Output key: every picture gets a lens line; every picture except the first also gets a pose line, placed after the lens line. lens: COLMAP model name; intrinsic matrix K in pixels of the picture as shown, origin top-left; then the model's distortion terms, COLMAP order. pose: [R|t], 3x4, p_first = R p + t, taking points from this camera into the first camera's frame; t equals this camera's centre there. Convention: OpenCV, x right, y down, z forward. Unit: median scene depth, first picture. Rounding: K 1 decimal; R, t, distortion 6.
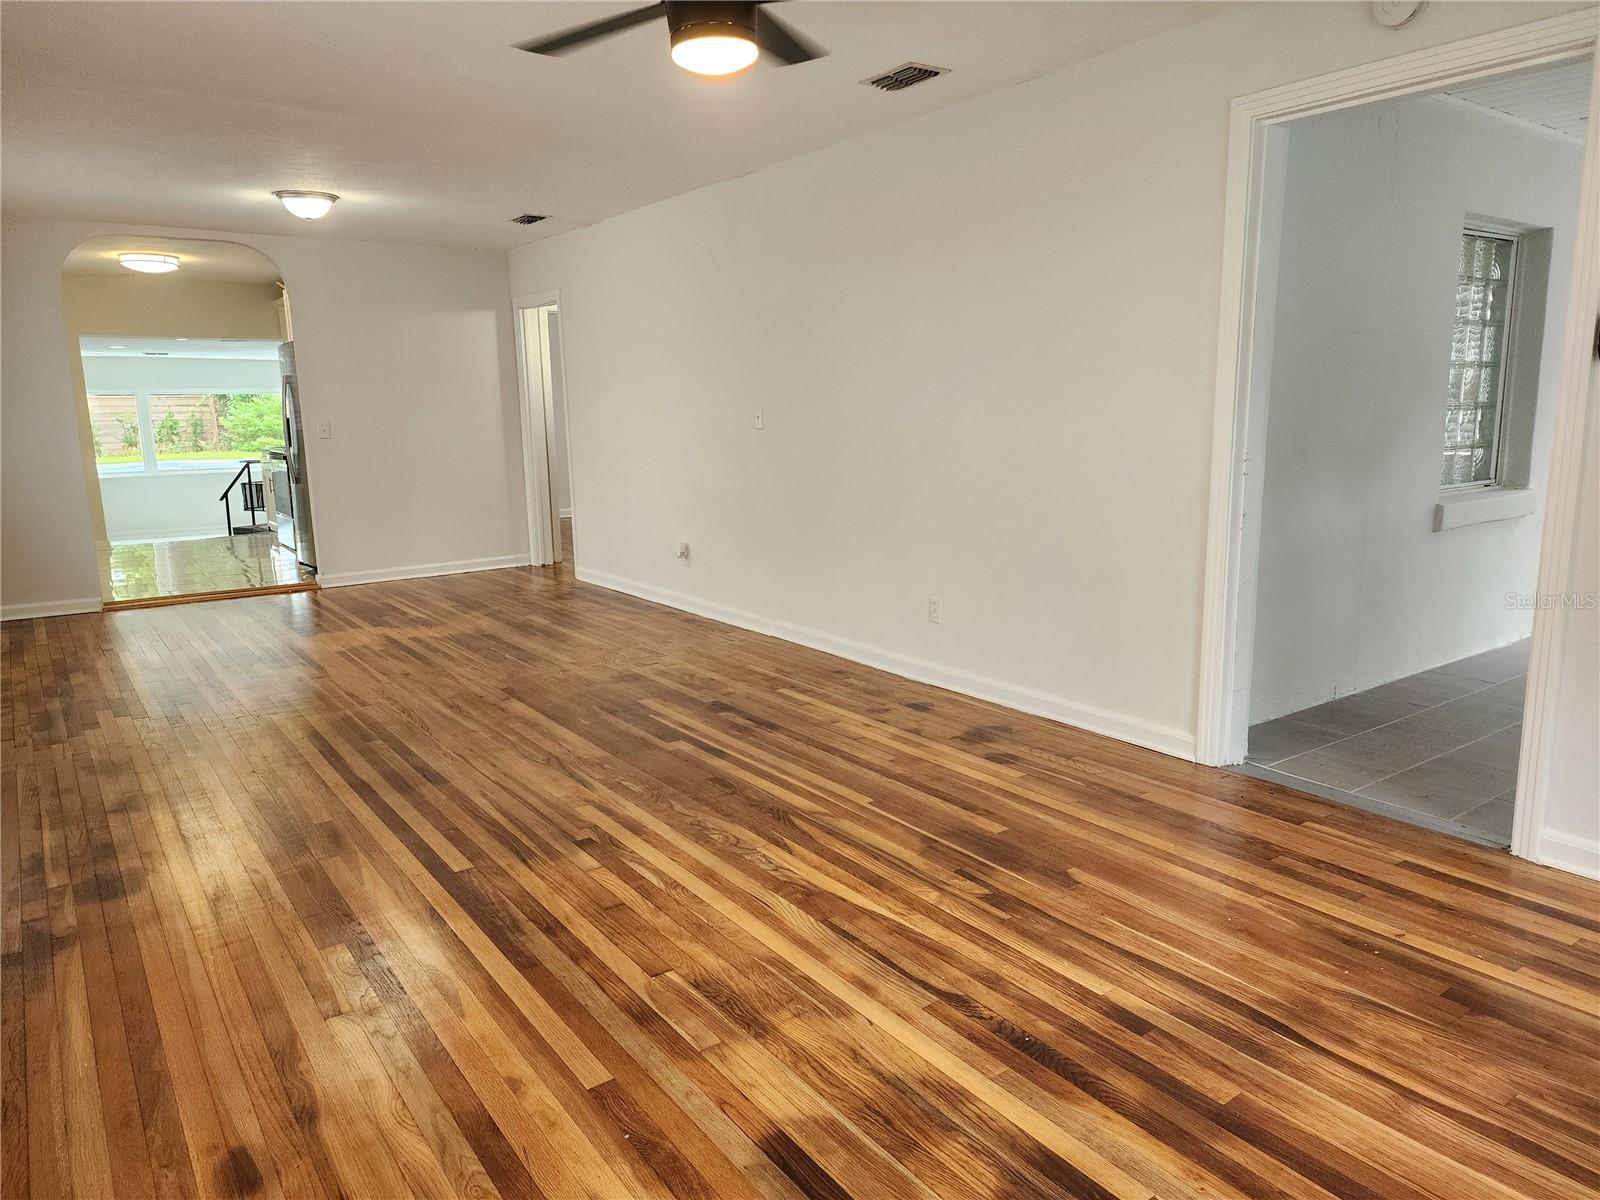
lens RADIAL K [[1064.1, 0, 801.9], [0, 1064.1, 601.4], [0, 0, 1]] dist [0.003782, 0.000836]
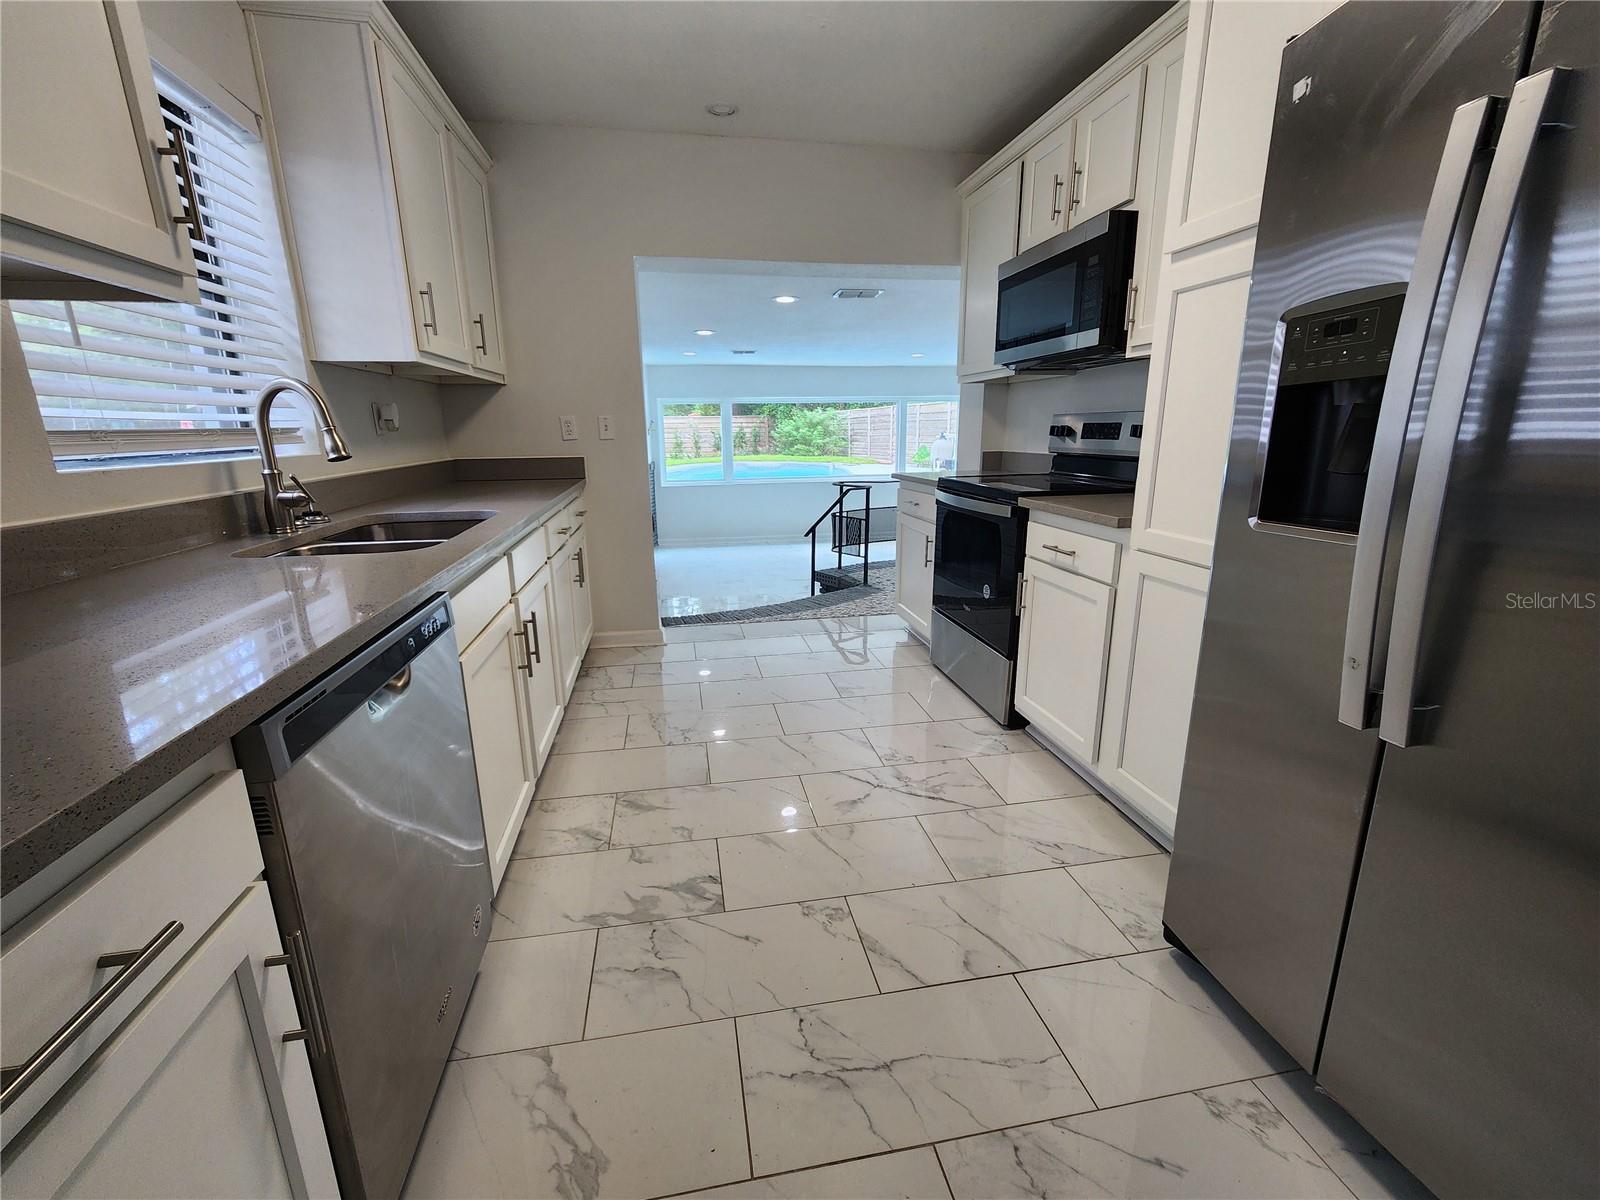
lens RADIAL K [[662.6, 0, 794.8], [0, 662.6, 599.4], [0, 0, 1]] dist [-0.000150, -0.000009]
pose [[0.902863, 0.107070, -0.416383, -0.125406], [-0.074240, 0.992771, 0.094307, -0.034334], [0.423471, -0.054234, 0.904285, 0.200258]]
